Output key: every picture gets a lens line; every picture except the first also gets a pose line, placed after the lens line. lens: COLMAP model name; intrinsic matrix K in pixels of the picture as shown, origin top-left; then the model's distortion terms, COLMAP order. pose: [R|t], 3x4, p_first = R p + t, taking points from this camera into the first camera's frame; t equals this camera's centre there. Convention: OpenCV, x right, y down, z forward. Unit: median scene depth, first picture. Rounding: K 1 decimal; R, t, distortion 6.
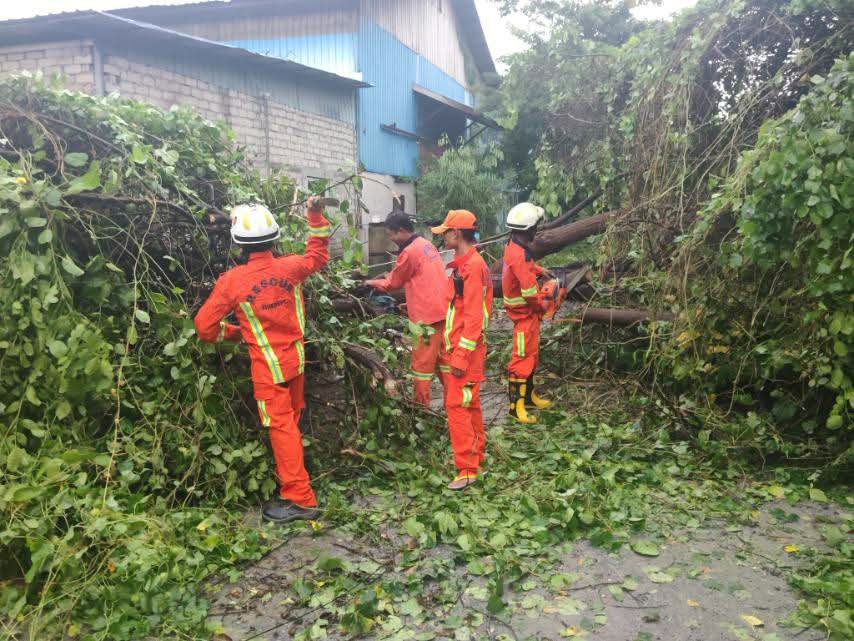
lens RADIAL K [[720.6, 0, 427.0], [0, 720.6, 320.5], [0, 0, 1]] dist [0.115814, -0.194186]
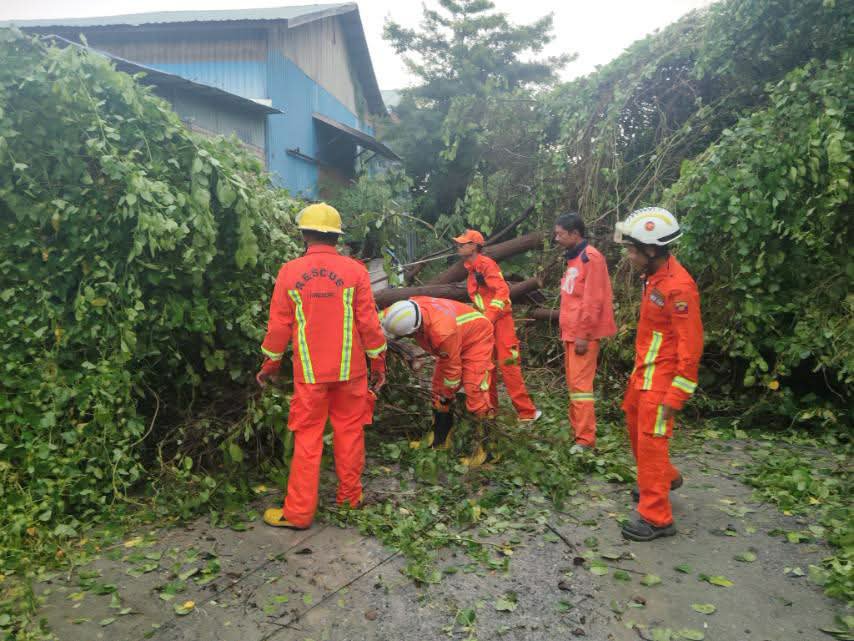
lens RADIAL K [[720.6, 0, 427.0], [0, 720.6, 320.5], [0, 0, 1]] dist [0.115814, -0.194186]
pose [[0.983598, -0.015886, 0.179673, -0.190305], [0.021736, 0.999294, -0.030634, 0.036535], [-0.179060, 0.034036, 0.983249, -0.164155]]
